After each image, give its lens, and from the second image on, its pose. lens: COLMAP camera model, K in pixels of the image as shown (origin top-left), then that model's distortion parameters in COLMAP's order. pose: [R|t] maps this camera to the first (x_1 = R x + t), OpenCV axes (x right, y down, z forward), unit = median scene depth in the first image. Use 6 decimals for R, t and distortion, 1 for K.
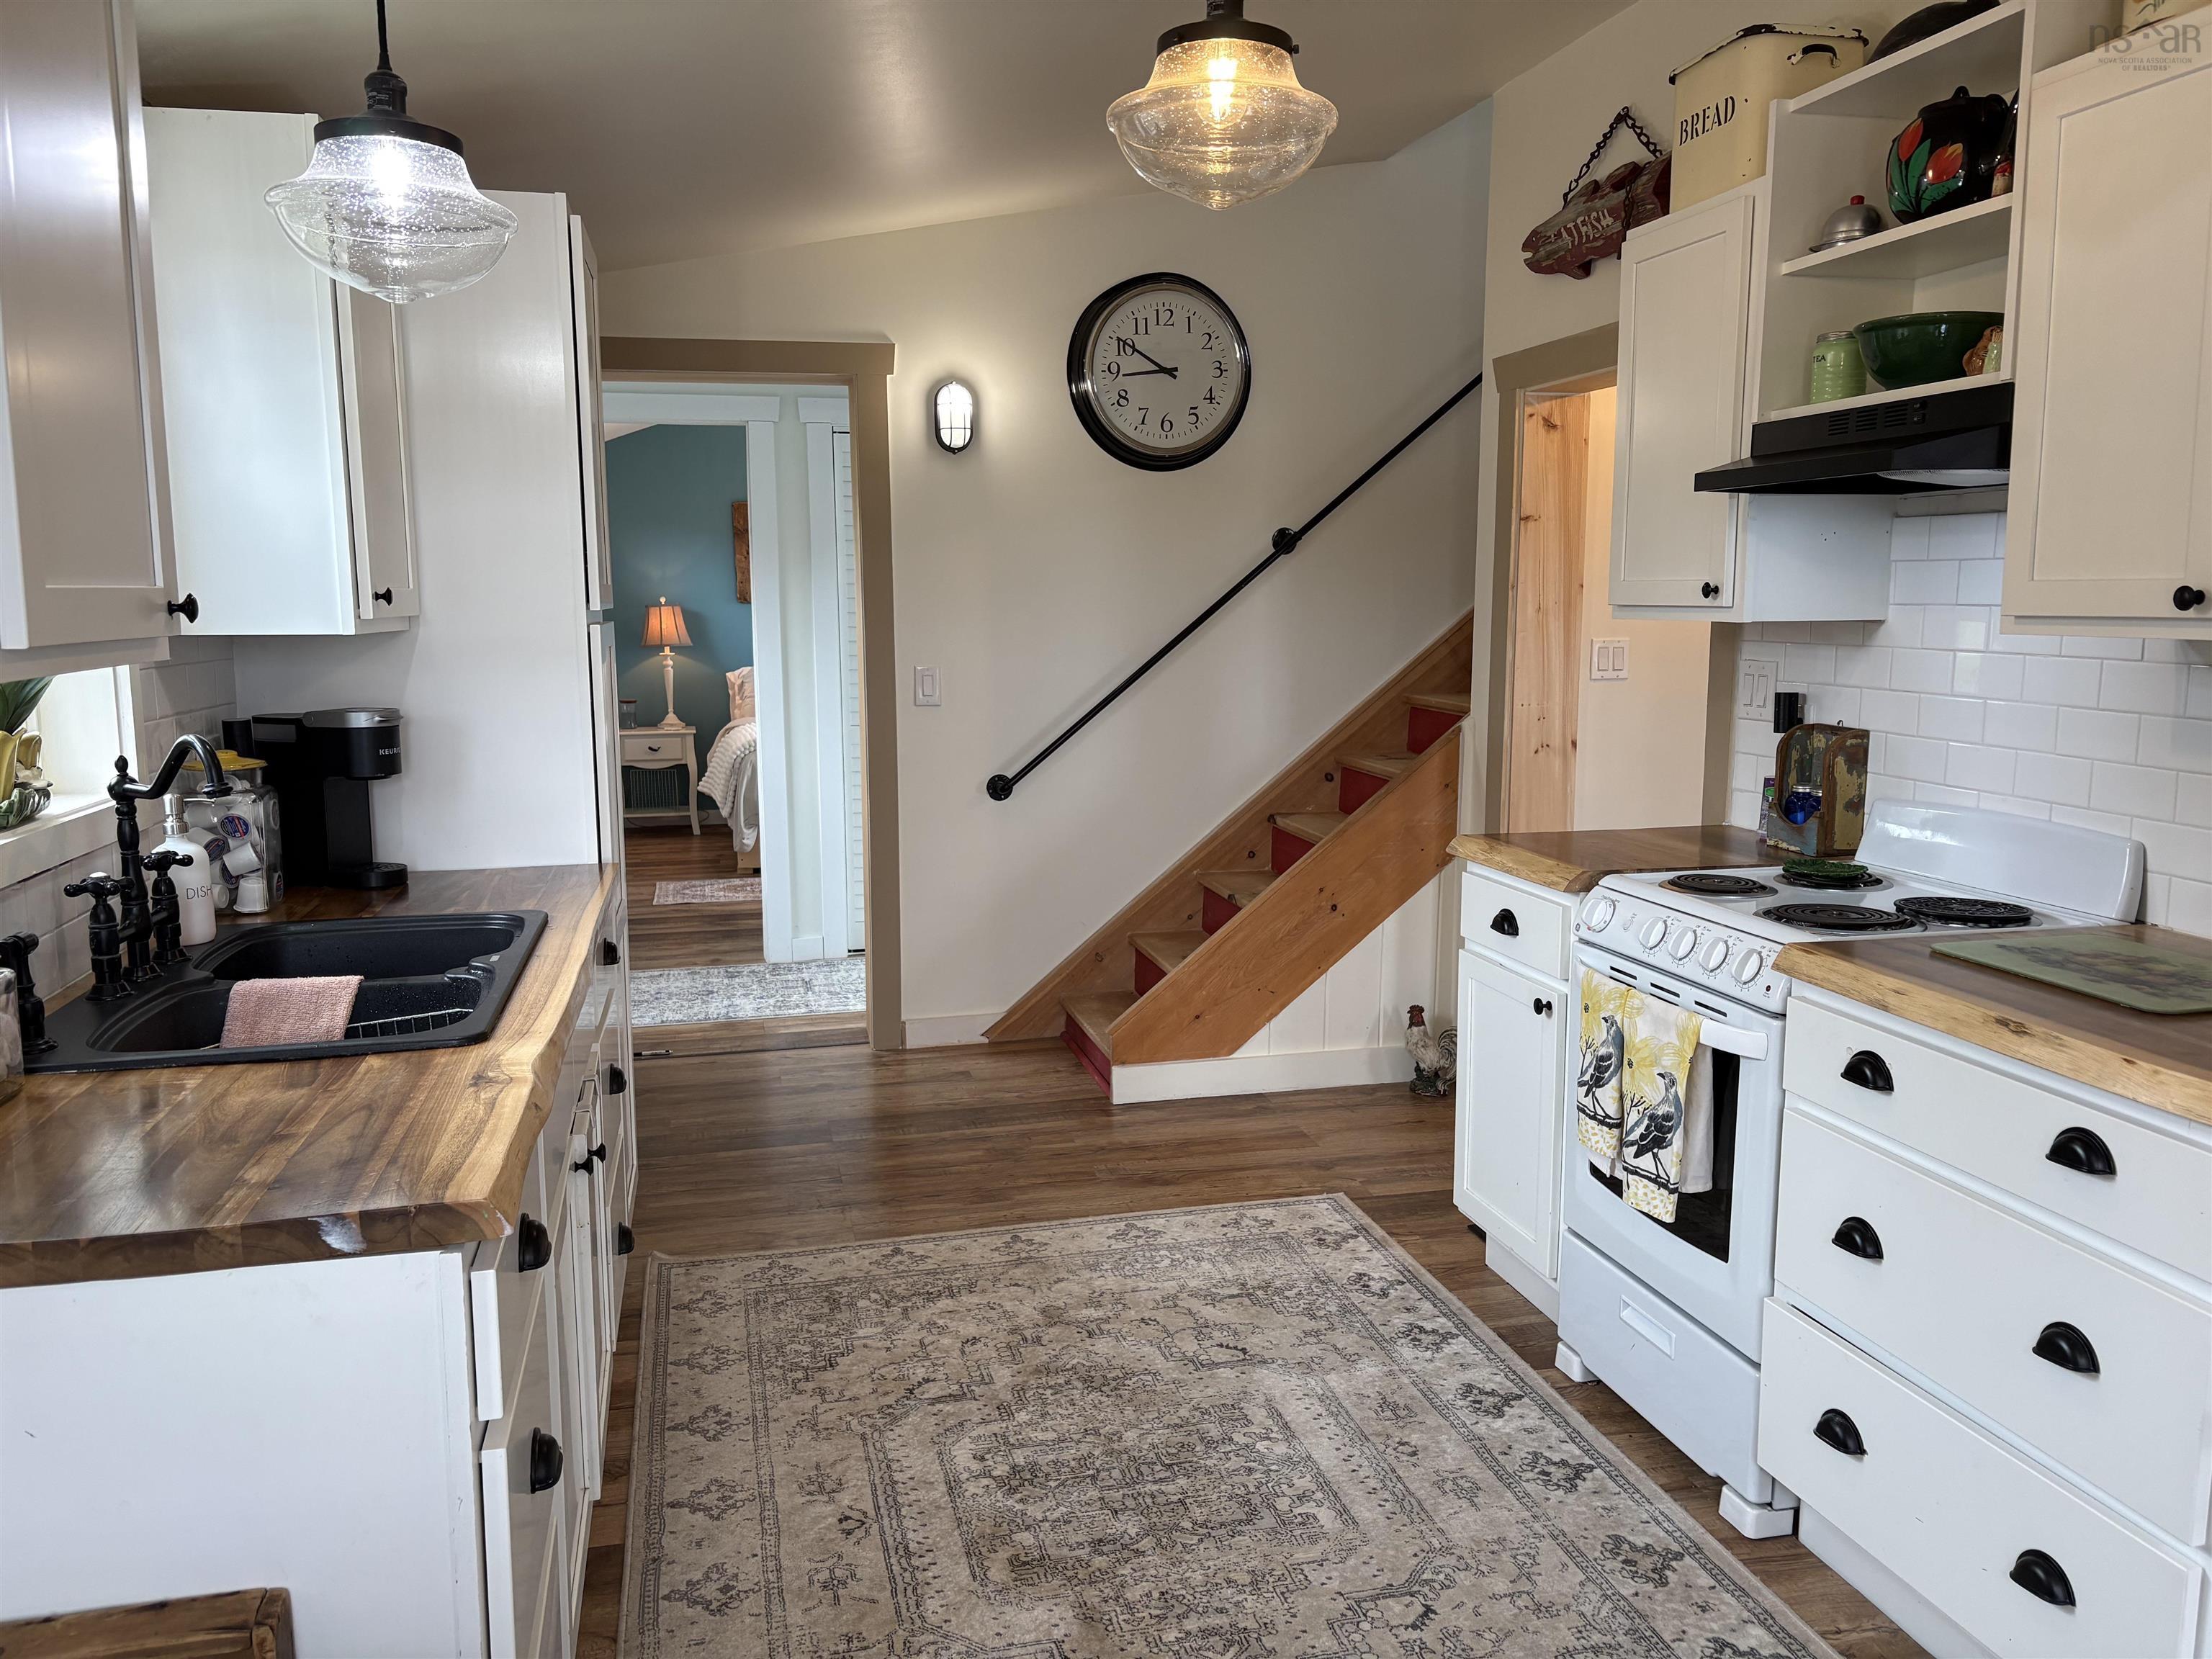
lens RADIAL K [[1672.7, 0, 1106.0], [0, 1672.7, 829.5], [0, 0, 1]] dist [0.073658, -0.108150]
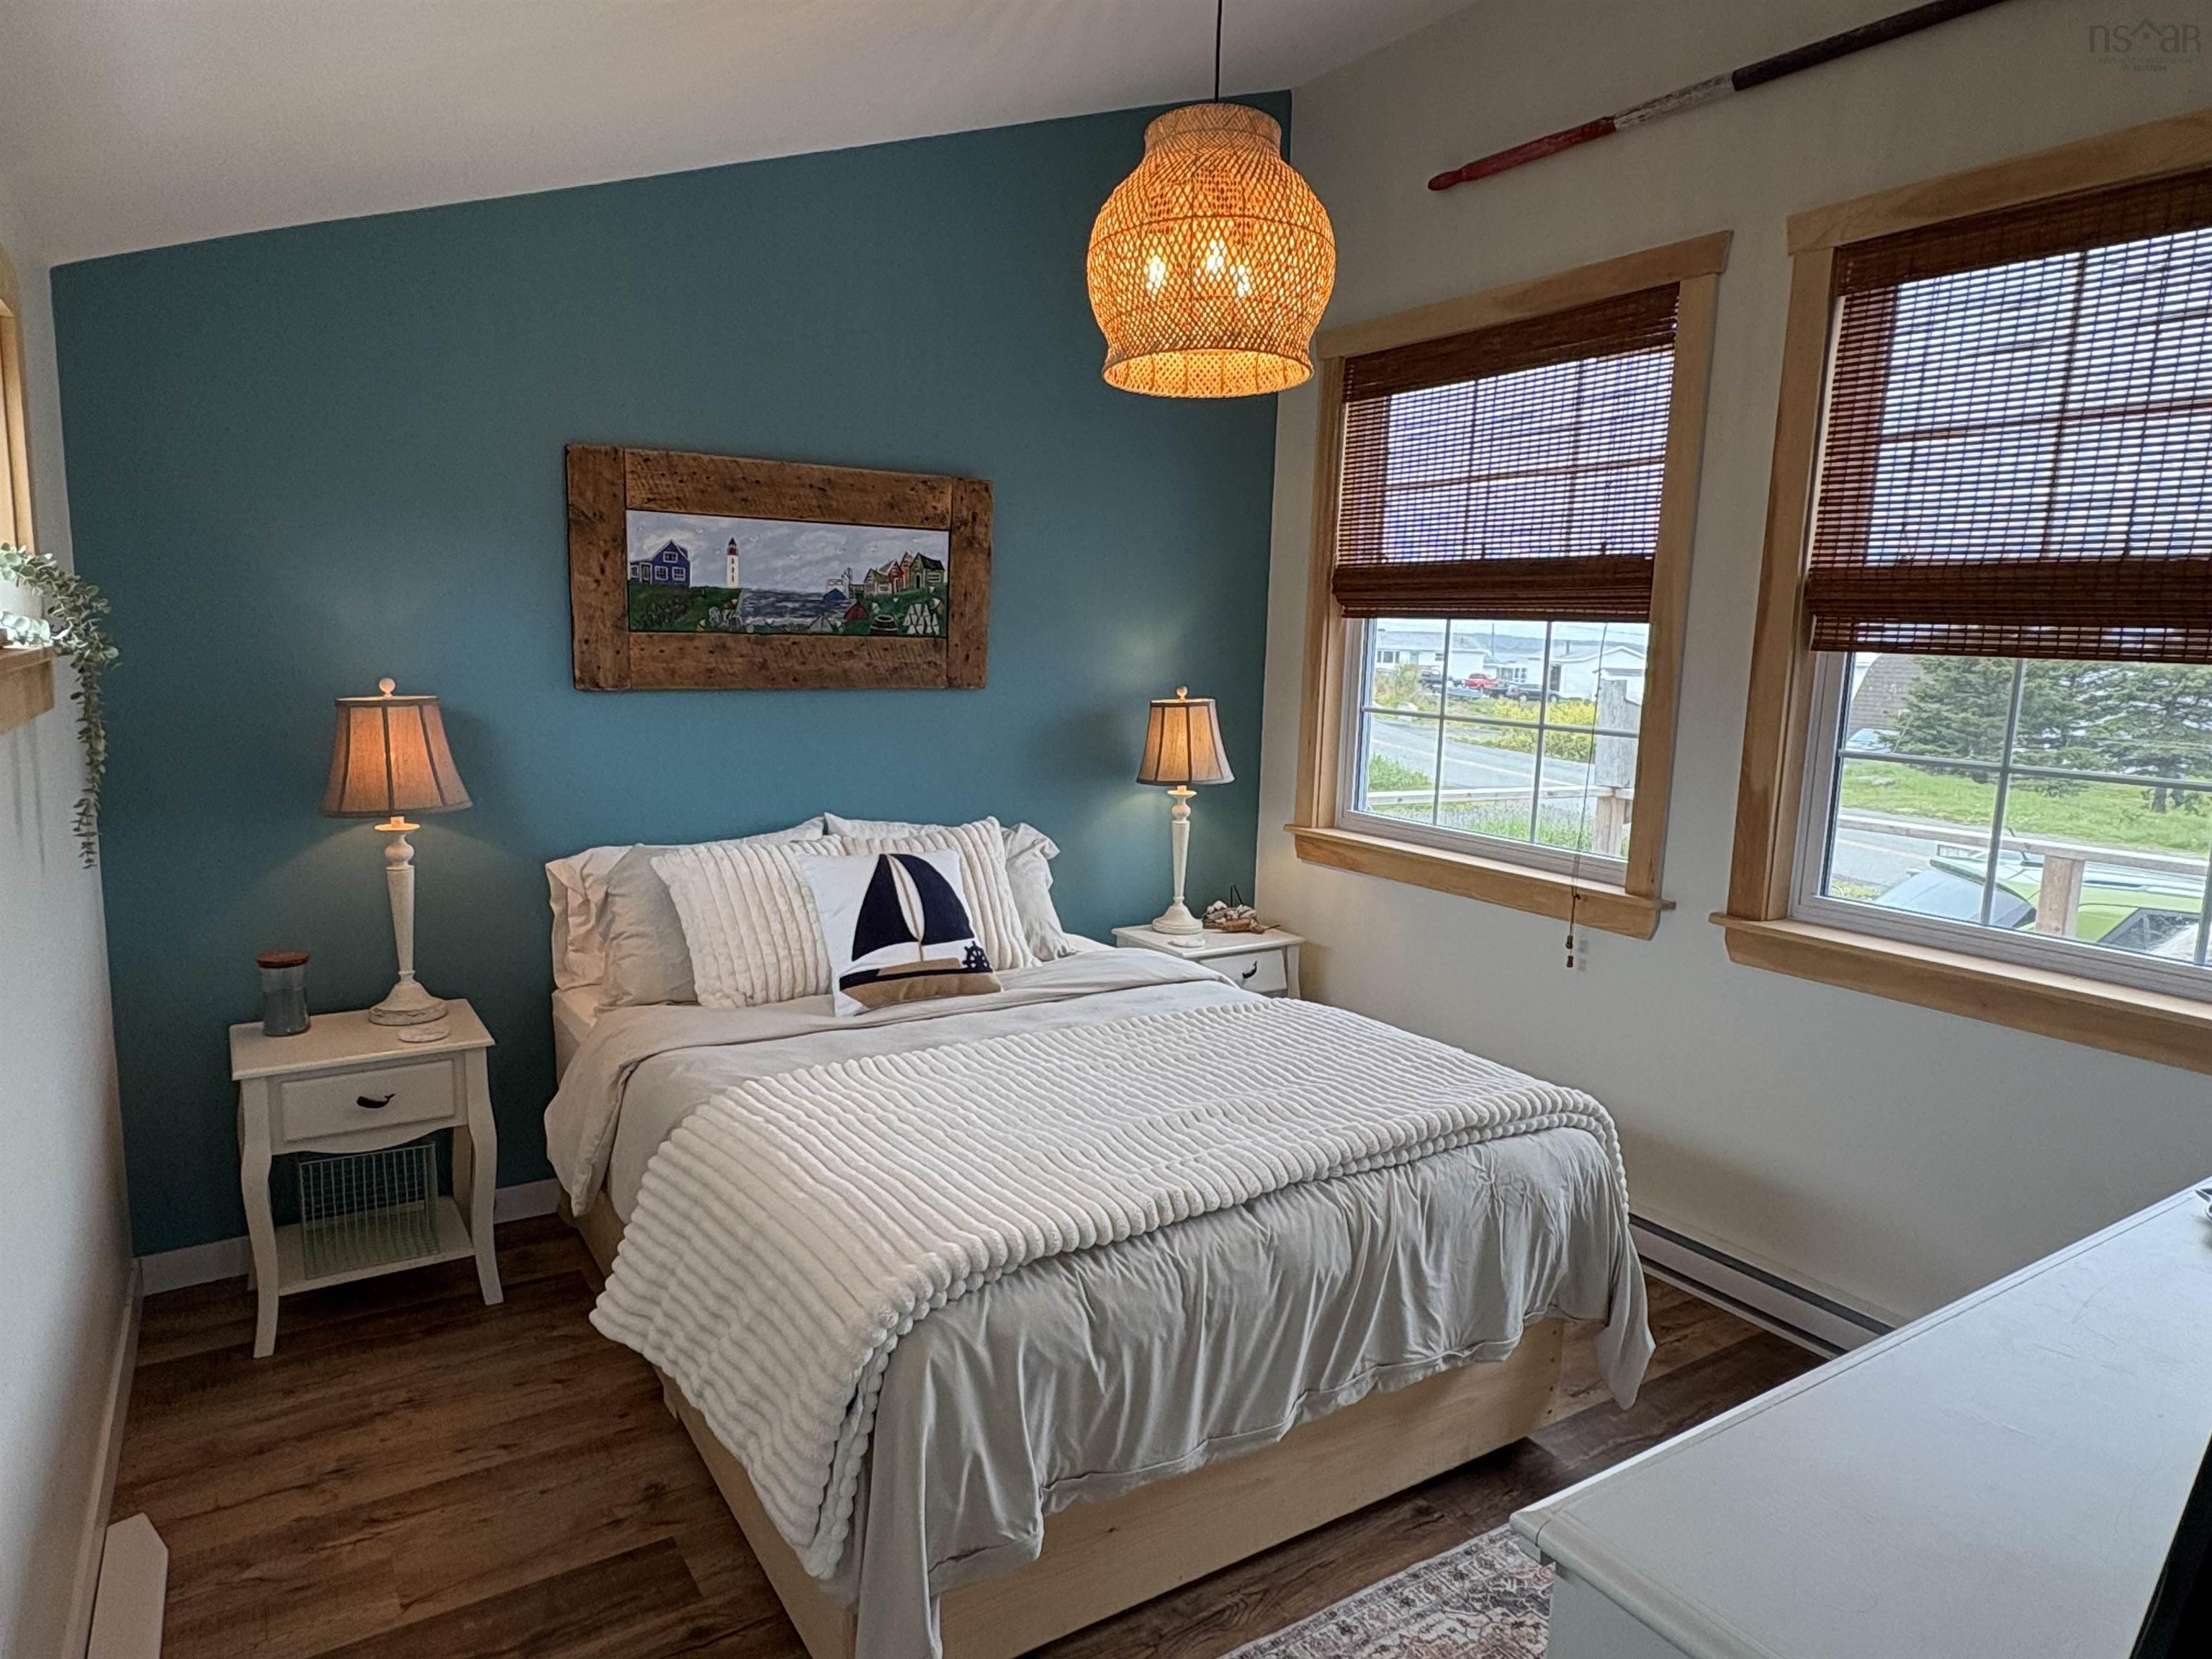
lens RADIAL K [[1334.9, 0, 1106.0], [0, 1334.9, 829.5], [0, 0, 1]] dist [0.004996, 0.001043]
pose [[0.945198, -0.016090, 0.326102, -0.568875], [0.013283, 0.999853, 0.010832, -0.288059], [-0.326228, -0.005907, 0.945273, 1.811816]]
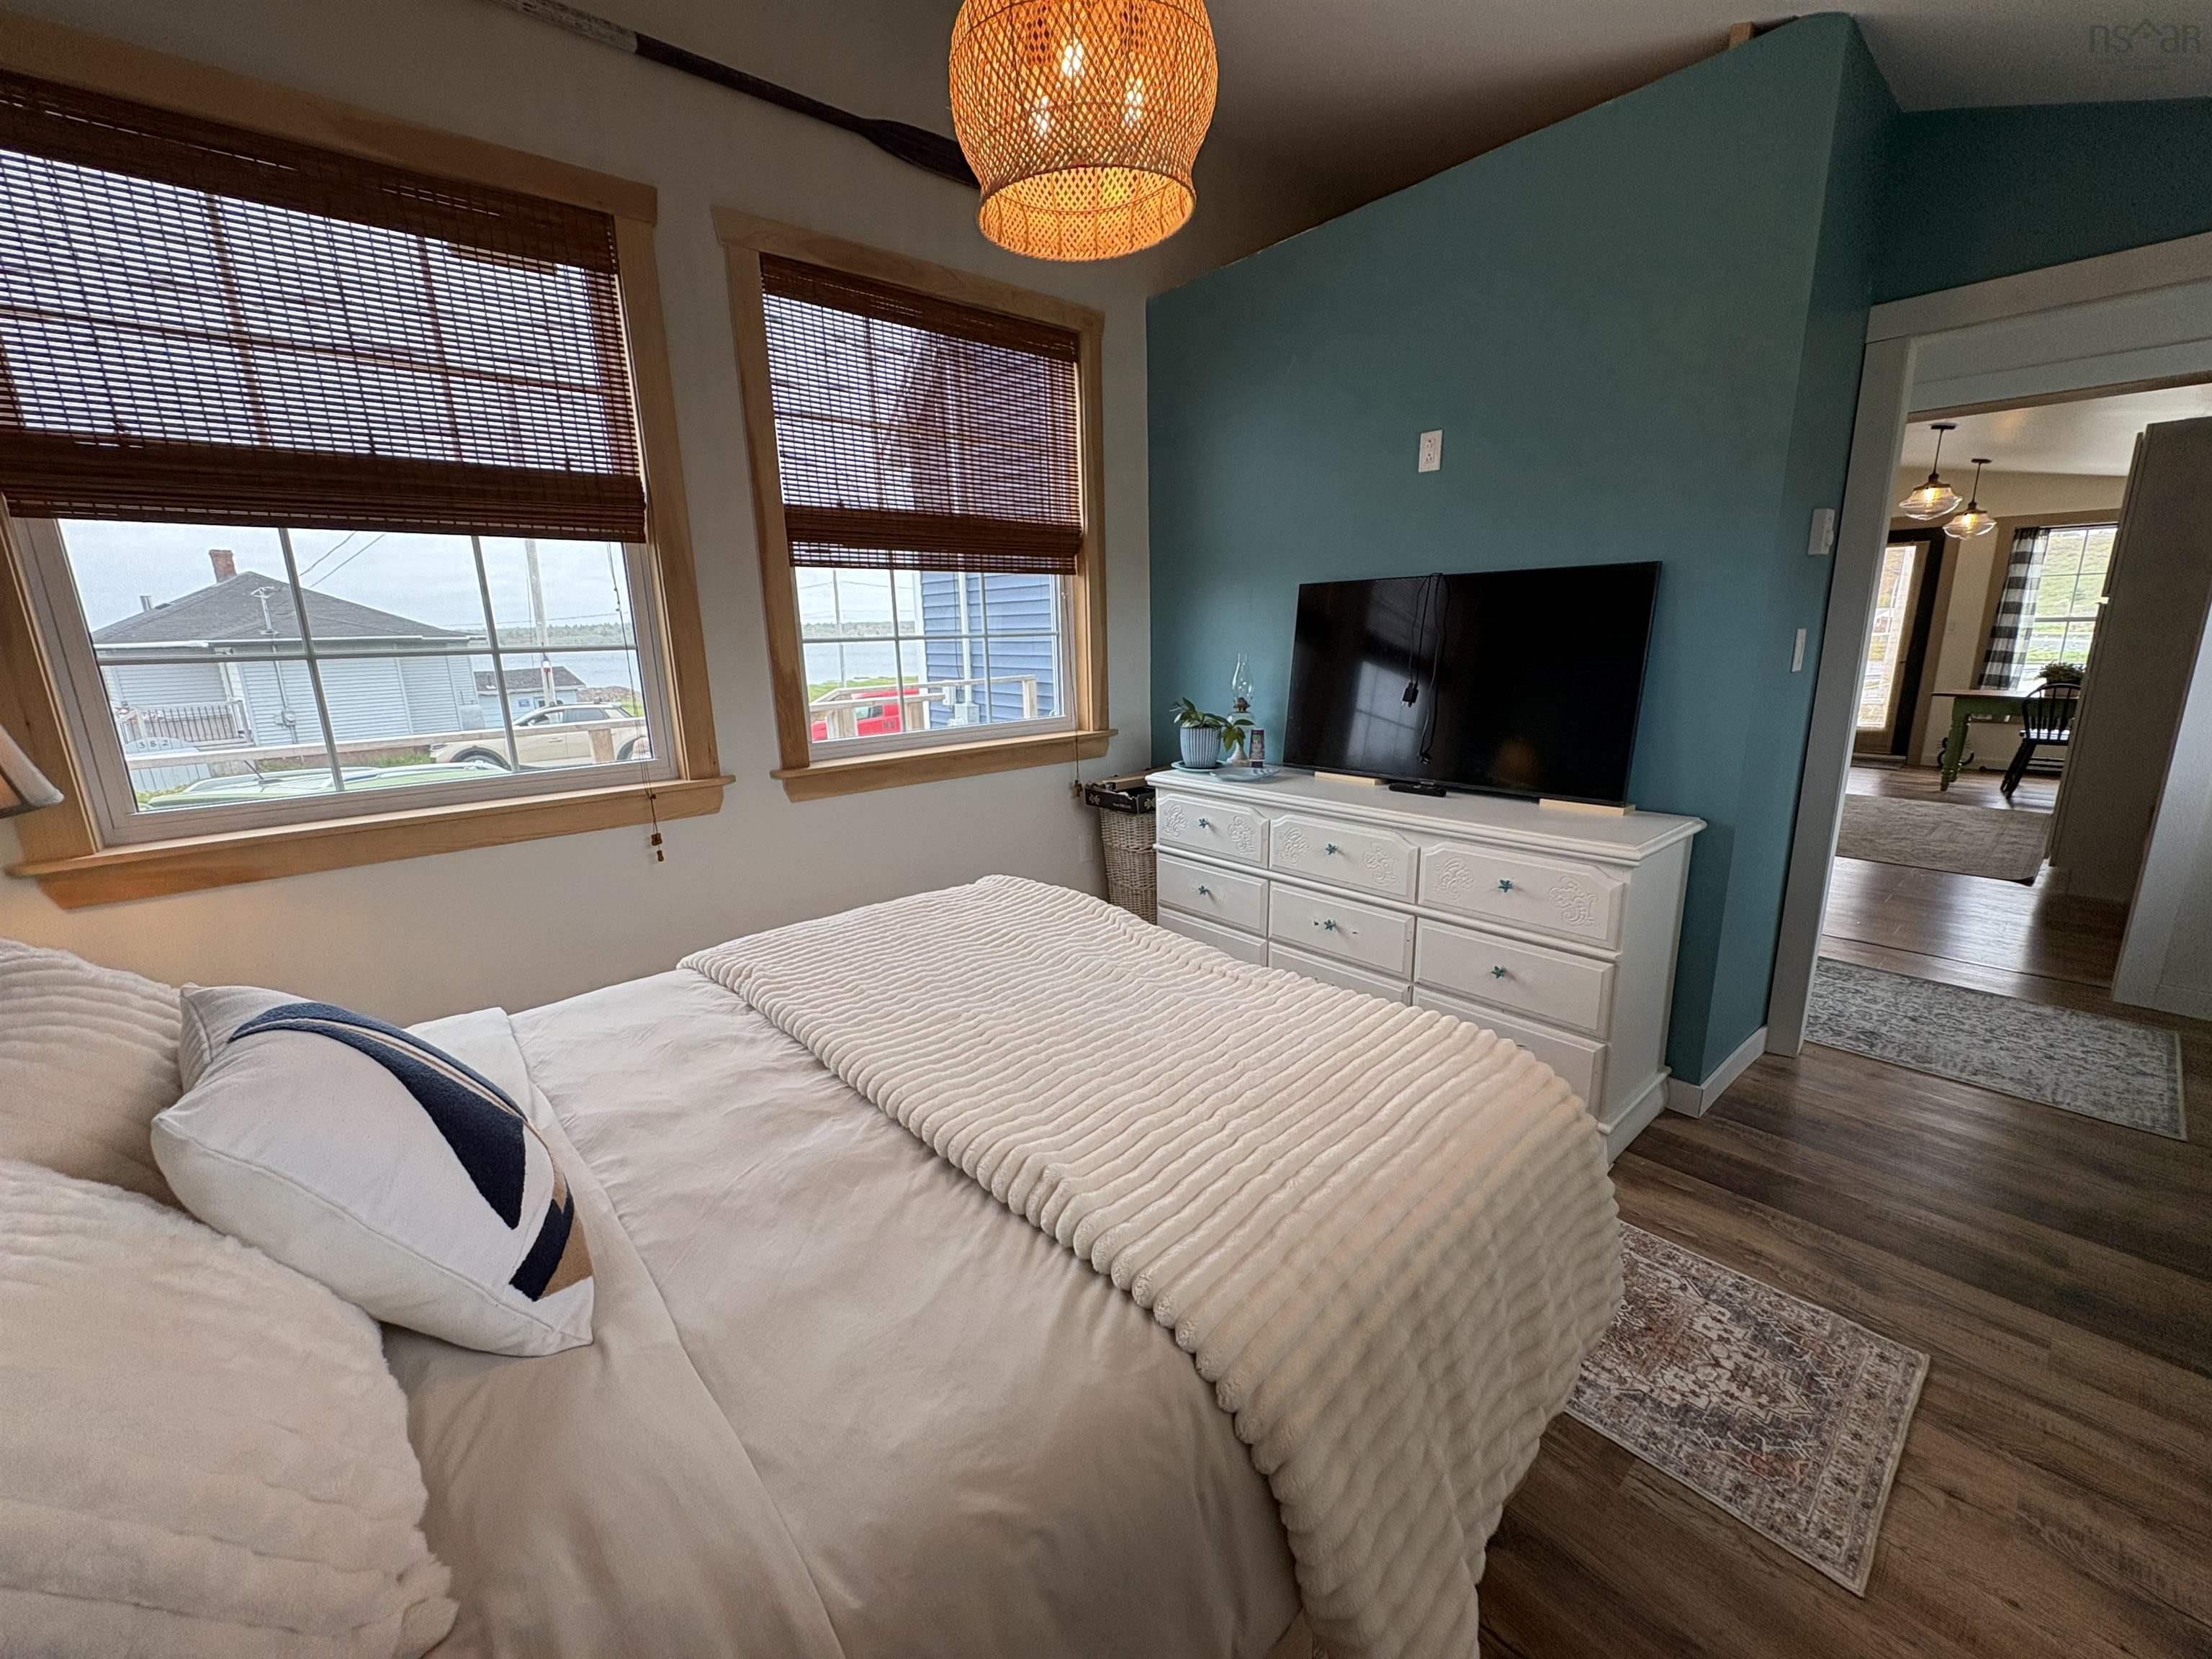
lens RADIAL K [[878.7, 0, 1106.5], [0, 878.7, 824.8], [0, 0, 1]] dist [0.001194, 0.000300]
pose [[-0.458166, -0.184534, 0.869501, -0.664950], [0.150574, 0.947962, 0.280527, -0.327688], [-0.876020, 0.259452, -0.406538, 2.355454]]
